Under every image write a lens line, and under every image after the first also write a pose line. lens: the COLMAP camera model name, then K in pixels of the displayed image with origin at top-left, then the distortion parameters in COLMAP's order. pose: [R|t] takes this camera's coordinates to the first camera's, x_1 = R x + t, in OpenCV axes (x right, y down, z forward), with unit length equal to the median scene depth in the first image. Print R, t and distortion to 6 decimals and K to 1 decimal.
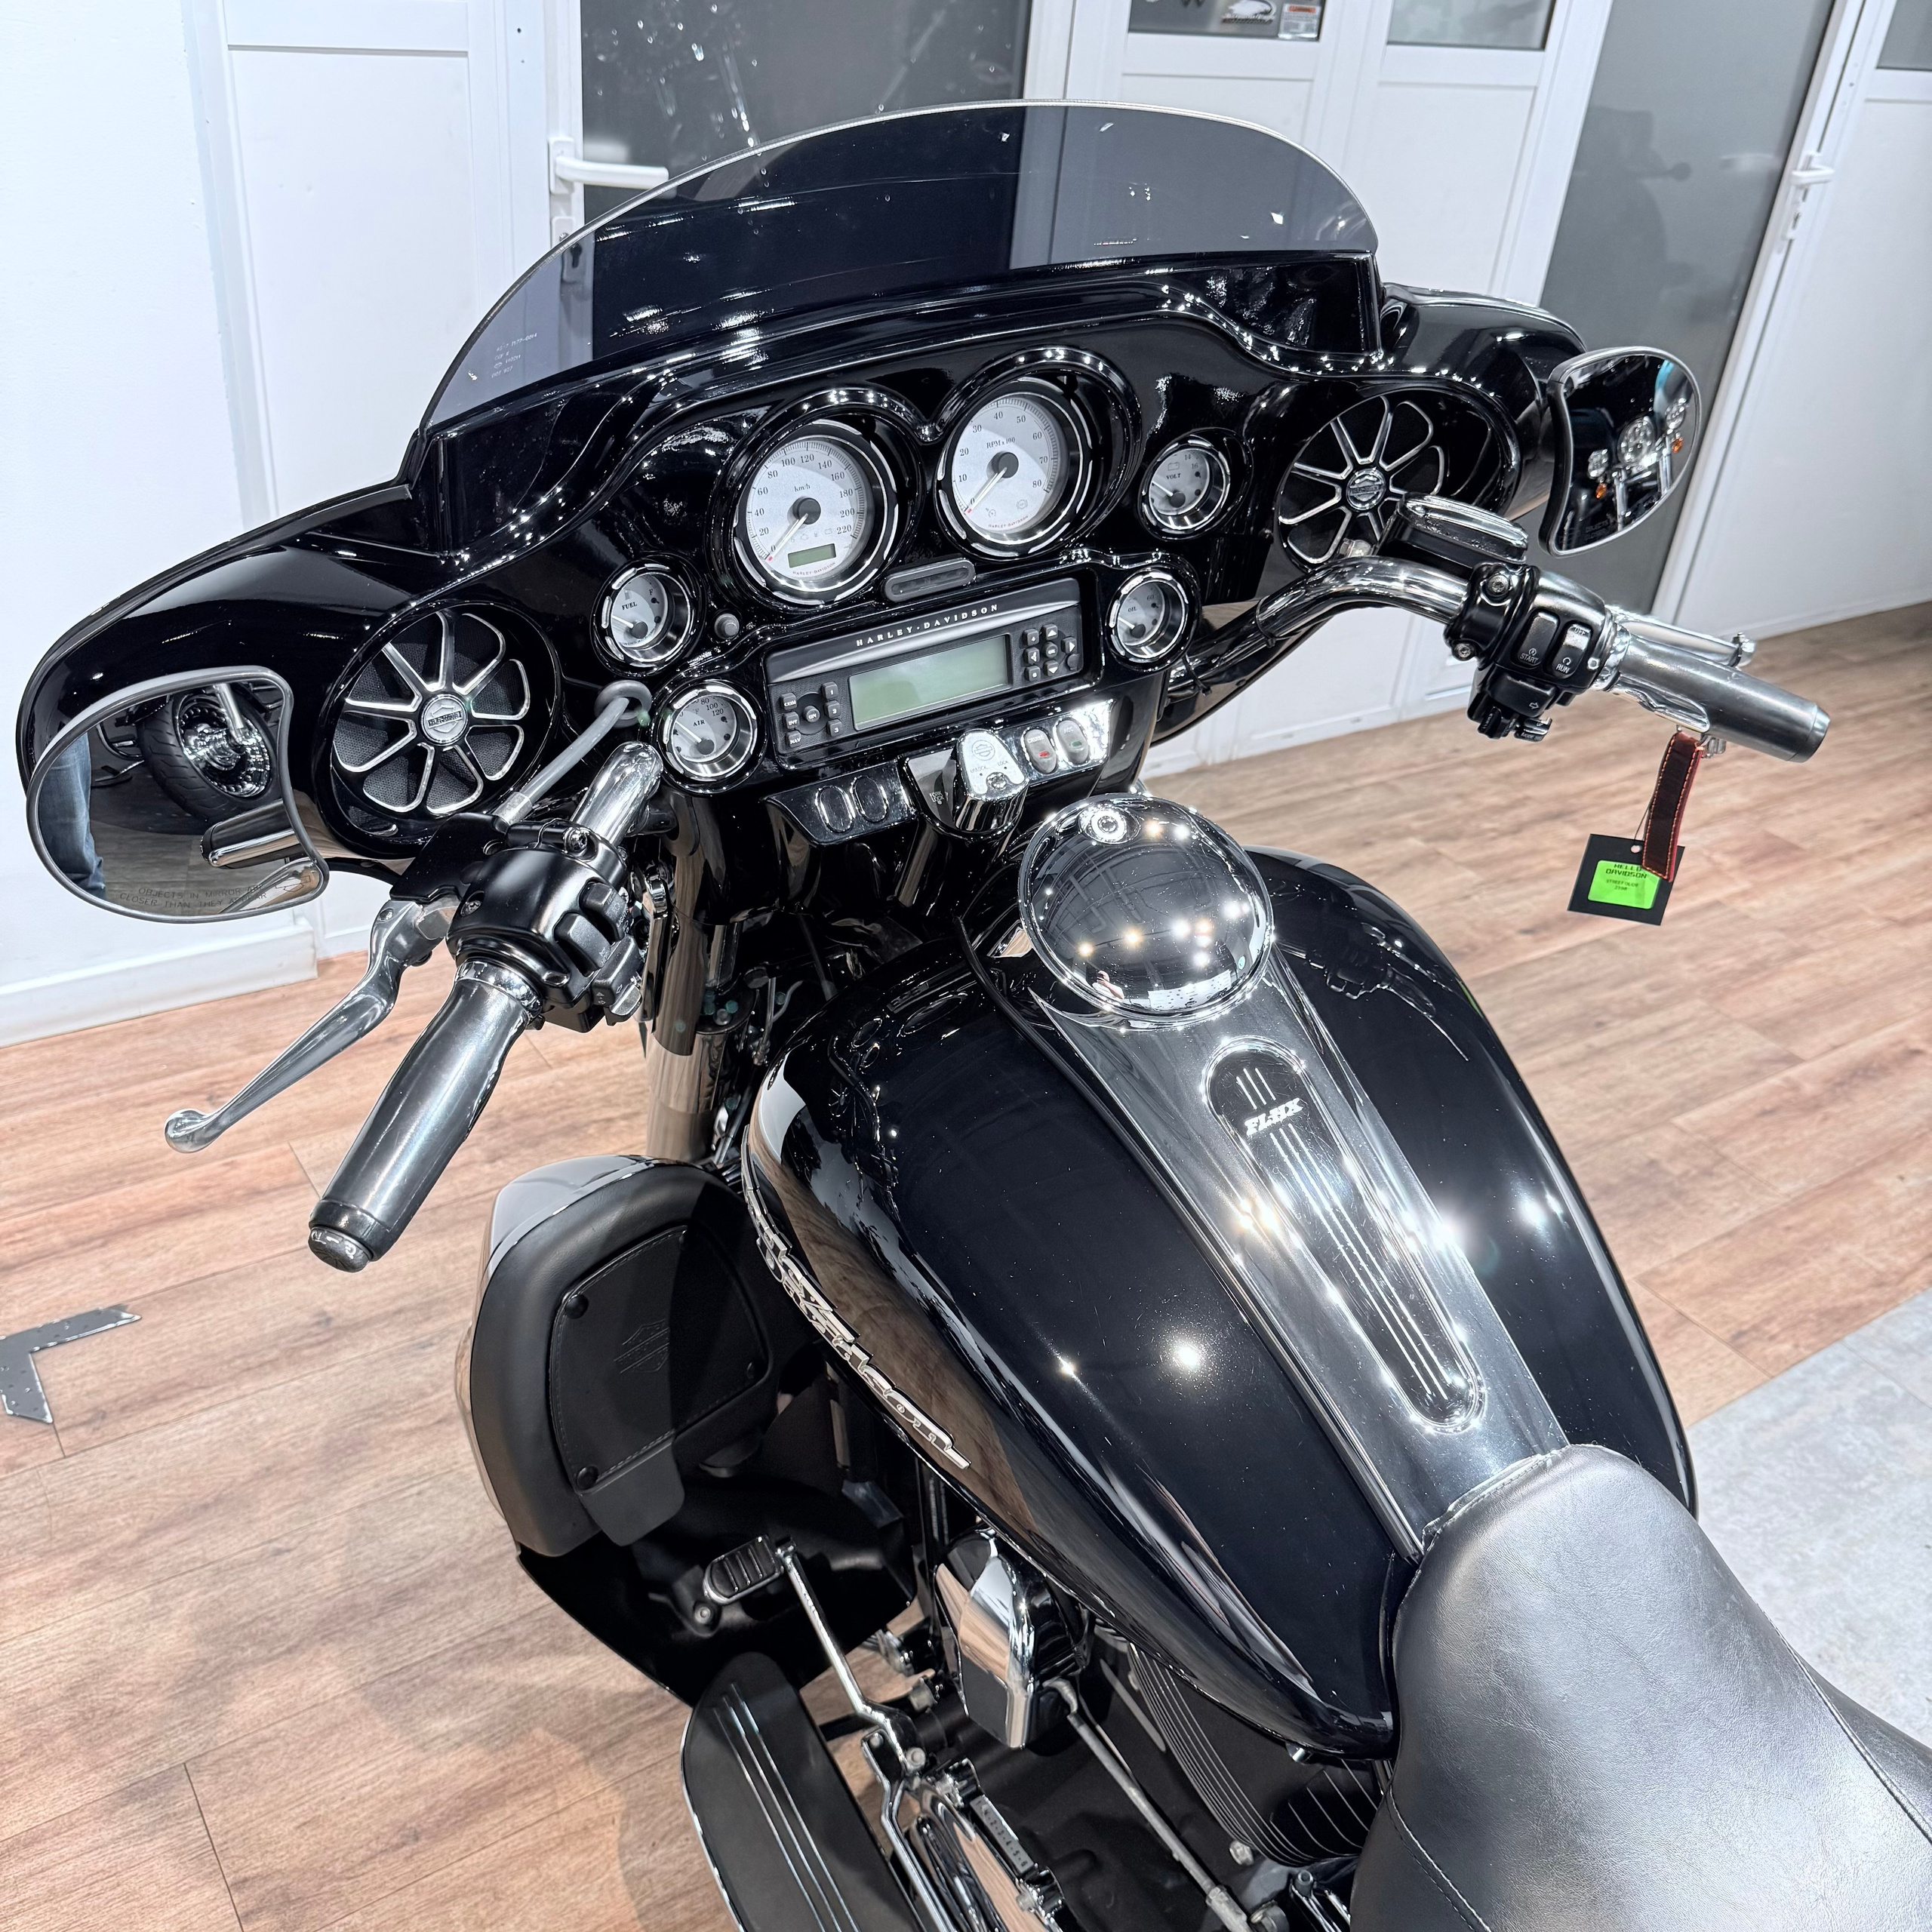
lens RADIAL K [[1818.1, 0, 960.2], [0, 1818.1, 959.6], [0, 0, 1]] dist [0.142436, -0.297065]
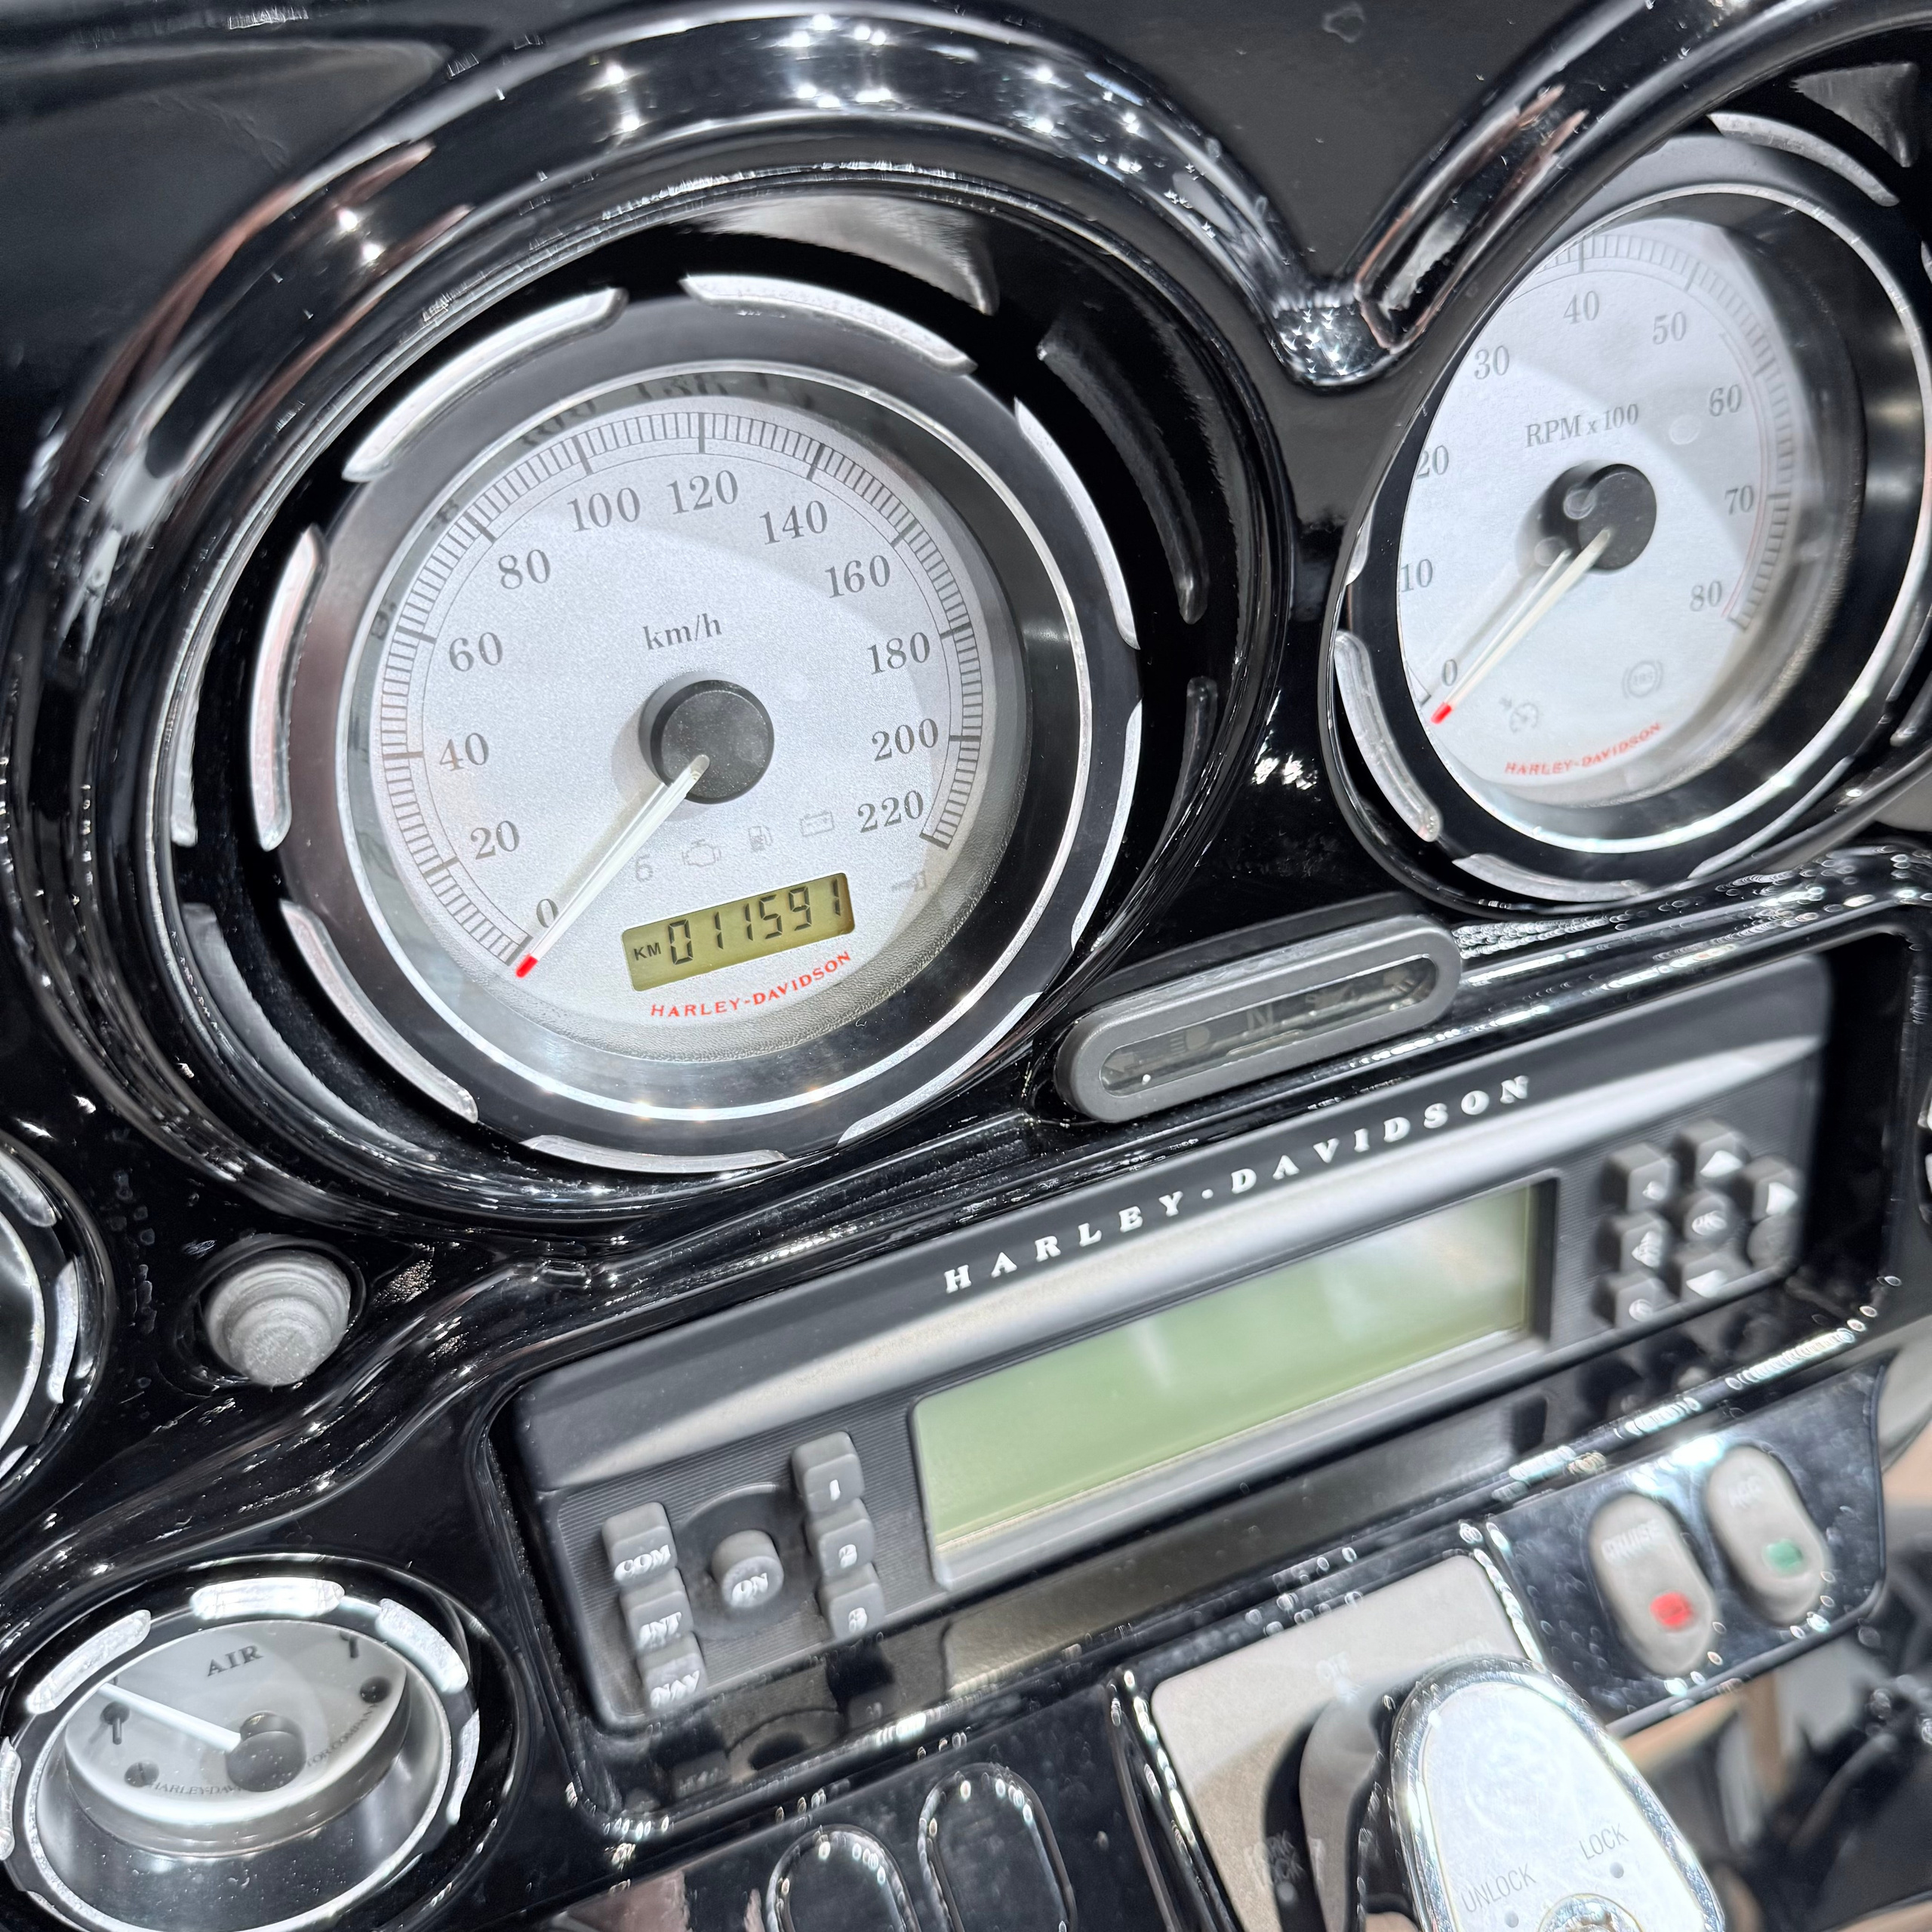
lens RADIAL K [[1804.5, 0, 963.7], [0, 1804.5, 970.6], [0, 0, 1]] dist [0.134611, -0.275503]
pose [[0.995327, 0.016038, -0.095218, -0.033212], [-0.019361, 0.999232, -0.034076, -0.205387], [0.094598, 0.035761, 0.994873, 0.772610]]
